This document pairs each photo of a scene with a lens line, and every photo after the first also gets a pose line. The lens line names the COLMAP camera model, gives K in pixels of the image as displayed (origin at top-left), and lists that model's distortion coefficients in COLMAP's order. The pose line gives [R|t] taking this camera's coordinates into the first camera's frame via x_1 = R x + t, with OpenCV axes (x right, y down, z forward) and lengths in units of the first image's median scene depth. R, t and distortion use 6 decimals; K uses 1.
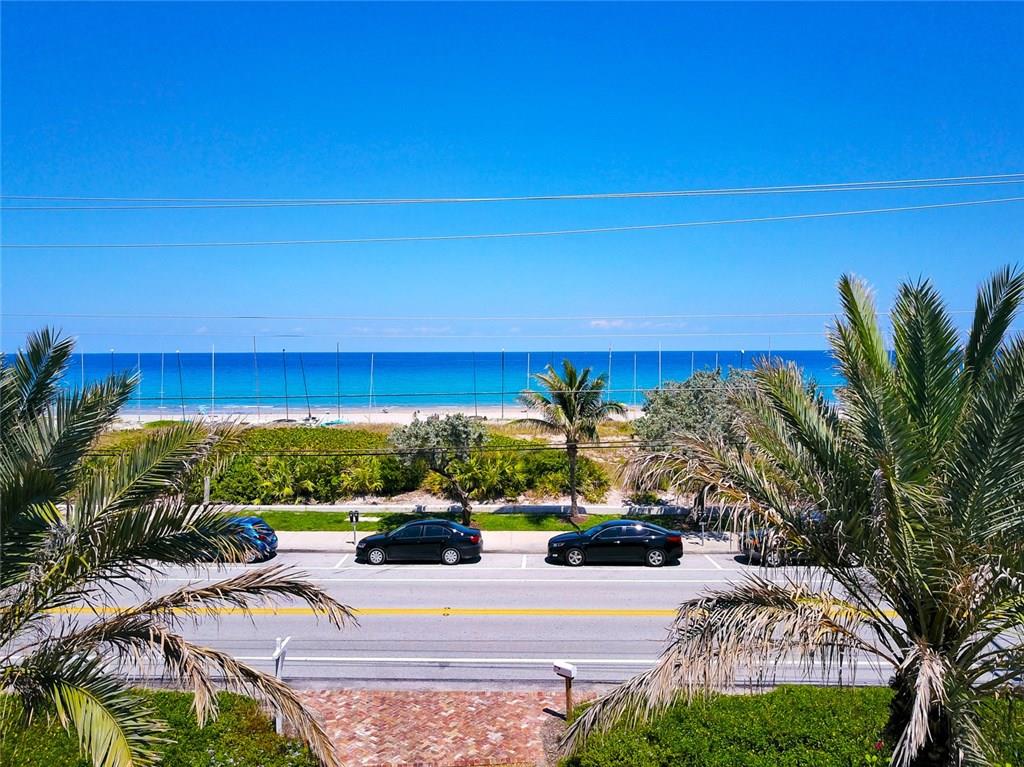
lens RADIAL K [[806.1, 0, 512.0], [0, 806.1, 383.5], [0, 0, 1]] dist [0.005715, -0.005034]
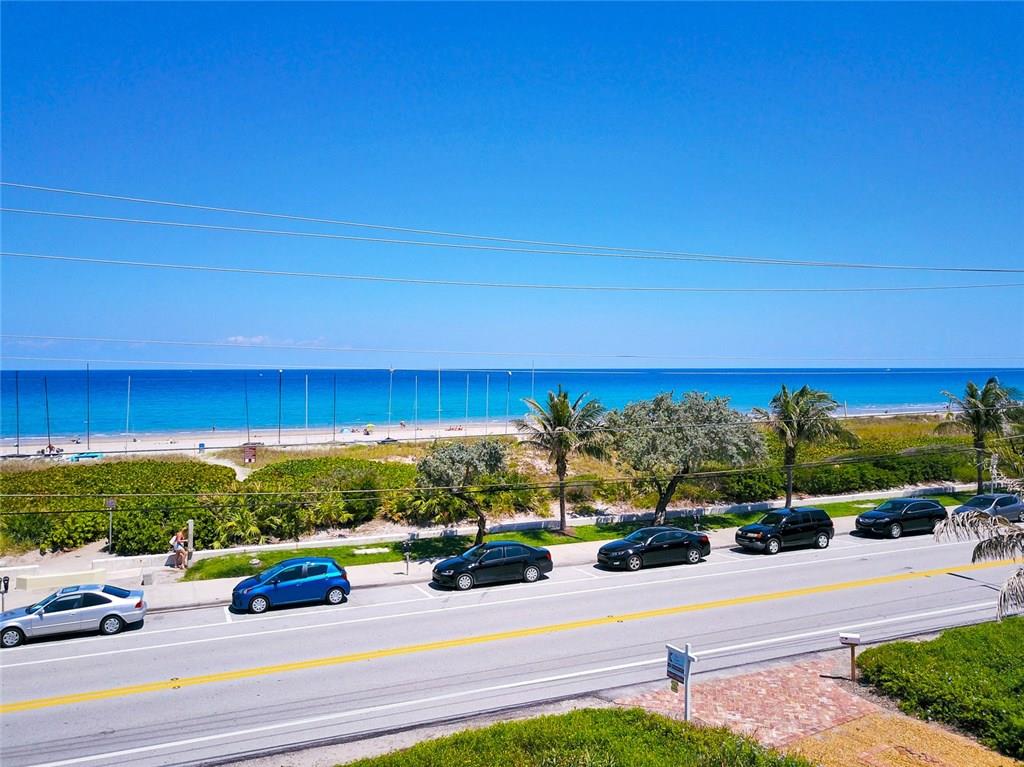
lens RADIAL K [[884.5, 0, 480.7], [0, 884.5, 351.4], [0, 0, 1]] dist [0.017094, 0.002580]
pose [[0.886165, 0.014887, 0.463131, -0.549459], [0.013890, 0.998181, -0.058664, 0.001594], [-0.463162, 0.058419, 0.884346, 0.033260]]
